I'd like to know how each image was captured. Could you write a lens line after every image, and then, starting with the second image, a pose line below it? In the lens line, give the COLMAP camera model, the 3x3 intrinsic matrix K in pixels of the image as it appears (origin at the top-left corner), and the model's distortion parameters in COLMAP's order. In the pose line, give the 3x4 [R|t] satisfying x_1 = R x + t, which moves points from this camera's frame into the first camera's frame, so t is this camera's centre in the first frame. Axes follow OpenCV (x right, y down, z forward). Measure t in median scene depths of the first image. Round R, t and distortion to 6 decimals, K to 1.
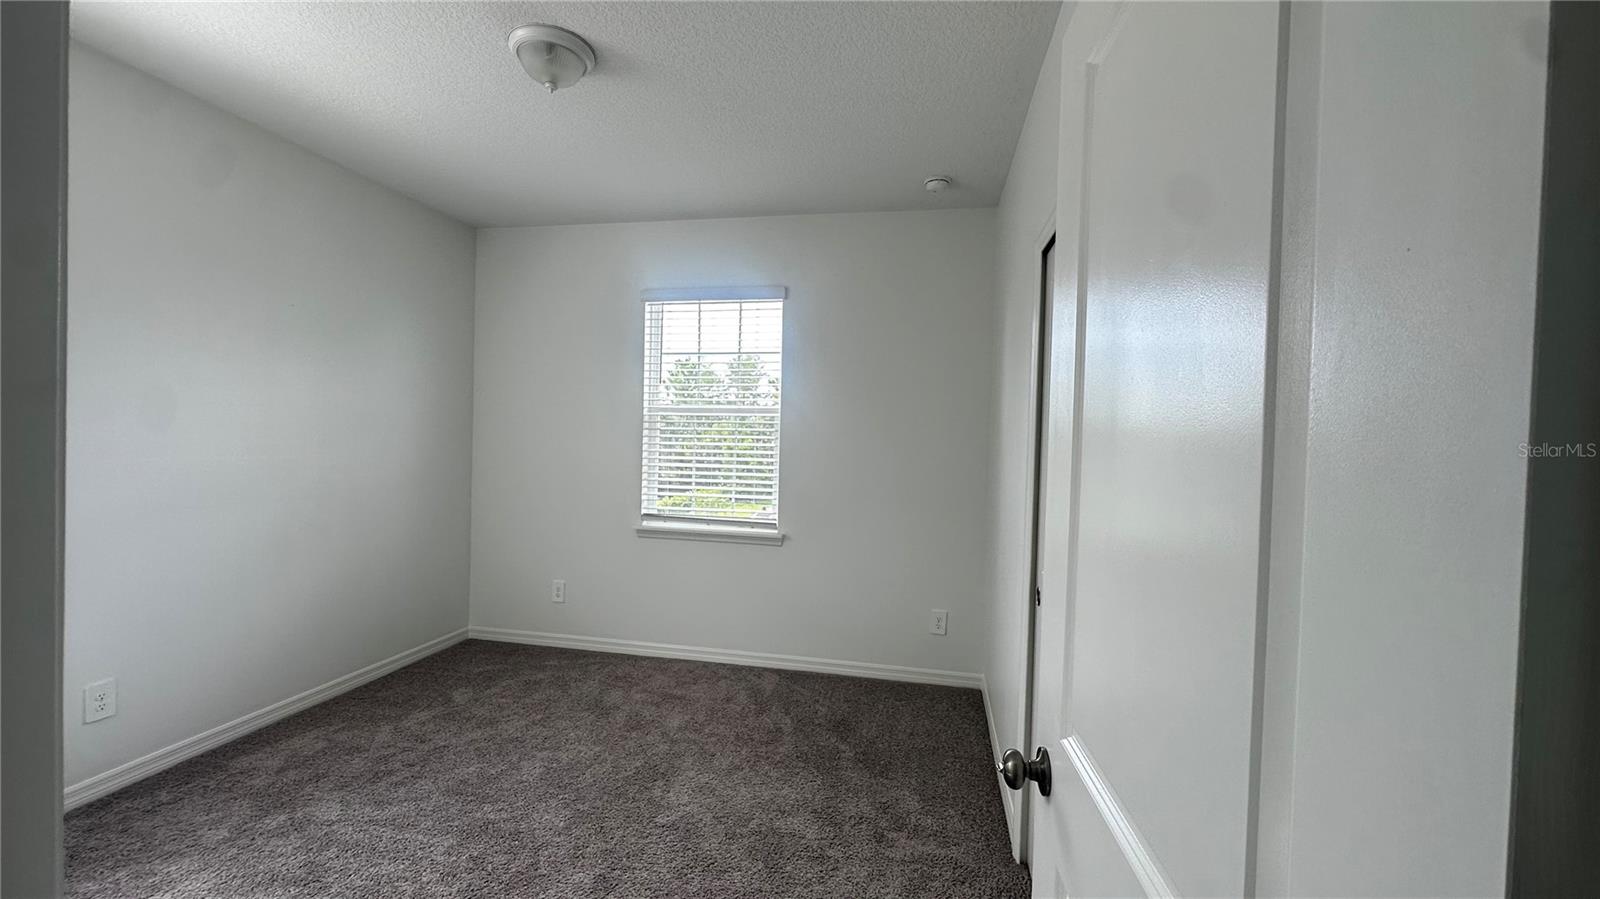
lens RADIAL K [[642.0, 0, 801.0], [0, 642.0, 449.2], [0, 0, 1]] dist [-0.002975, 0.000345]
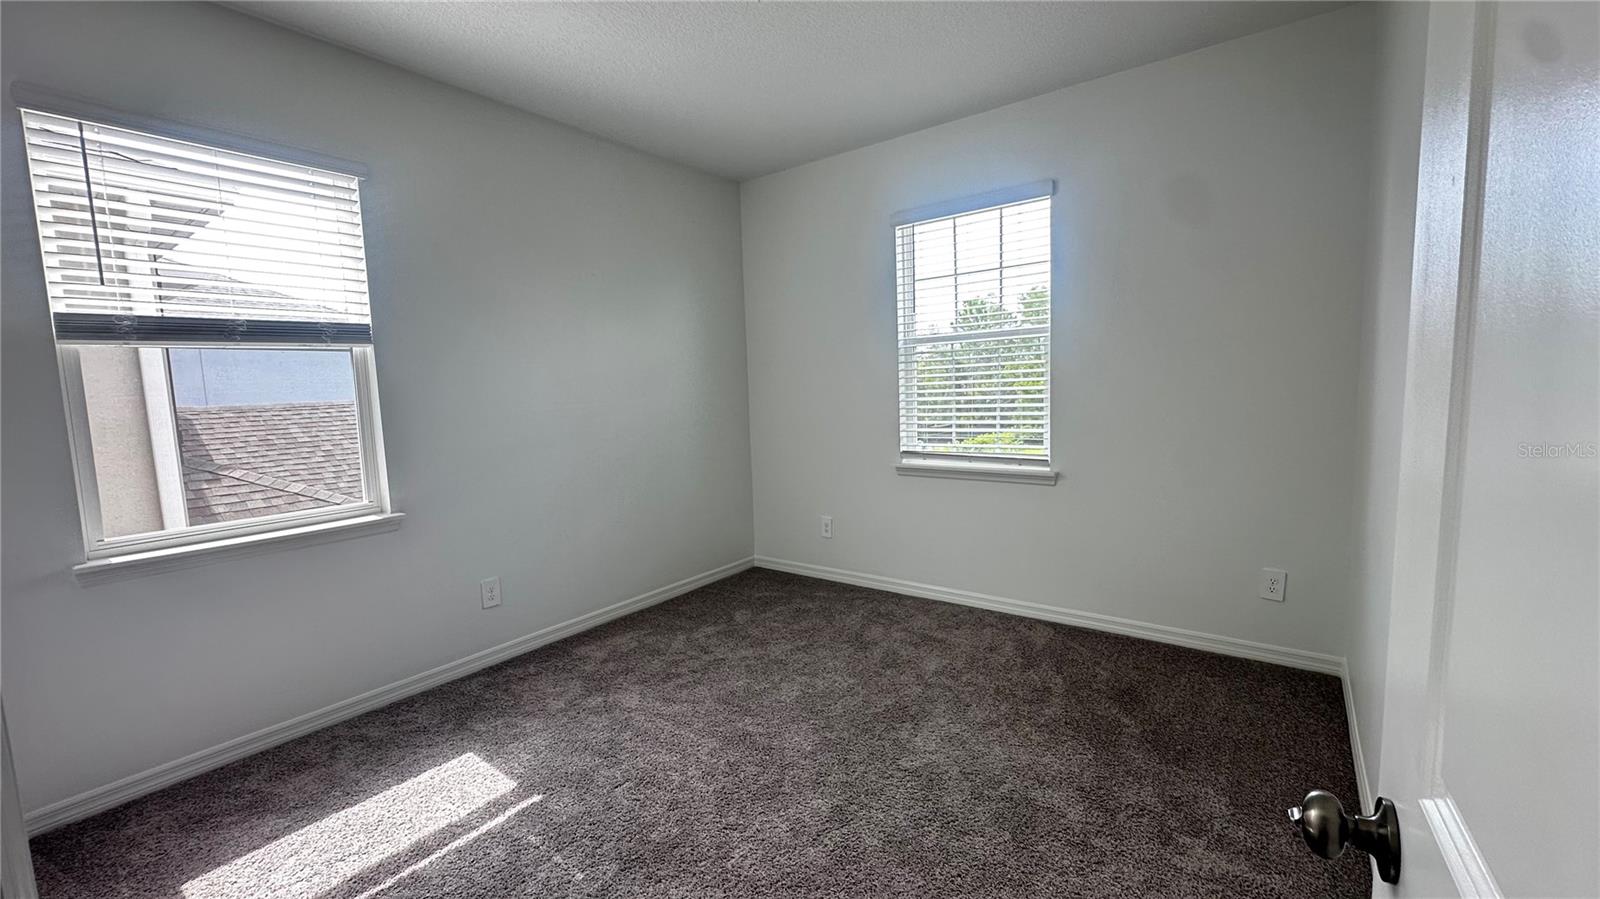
lens RADIAL K [[642.0, 0, 801.0], [0, 642.0, 449.2], [0, 0, 1]] dist [-0.002975, 0.000345]
pose [[0.900445, -0.013053, -0.434773, 0.051258], [0.049196, 0.996192, 0.071979, 0.028937], [0.432178, -0.086202, 0.897659, 0.093517]]
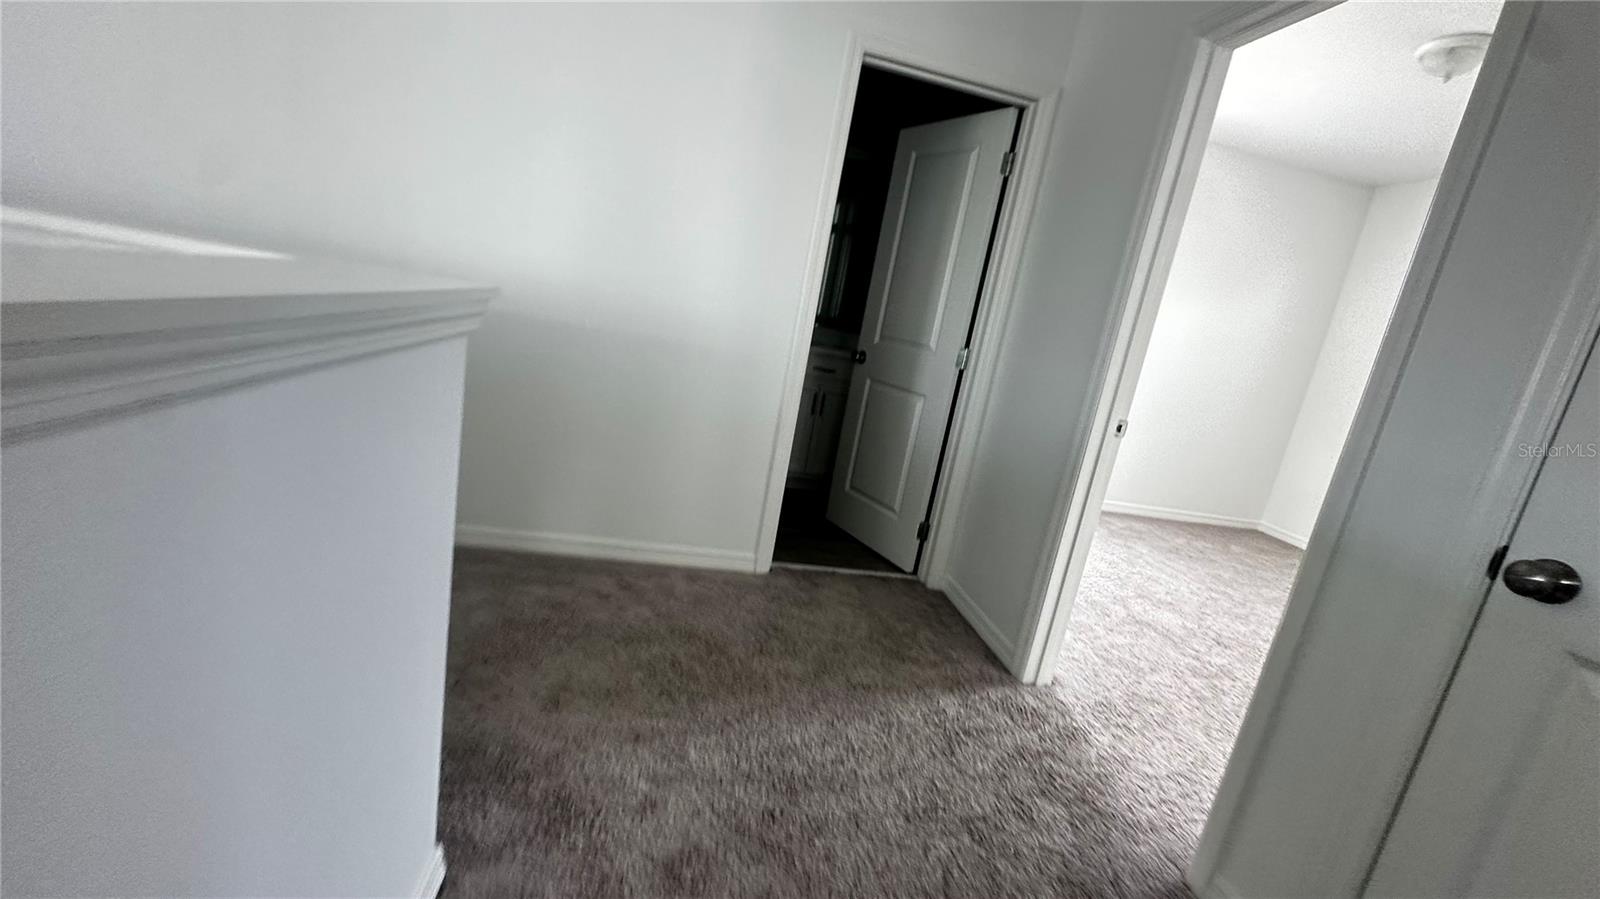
lens RADIAL K [[642.0, 0, 801.0], [0, 642.0, 449.2], [0, 0, 1]] dist [-0.002975, 0.000345]
pose [[0.361912, 0.233242, -0.902562, 0.364675], [-0.183904, 0.967030, 0.176159, 0.126082], [0.913892, 0.102231, 0.392874, -0.469478]]
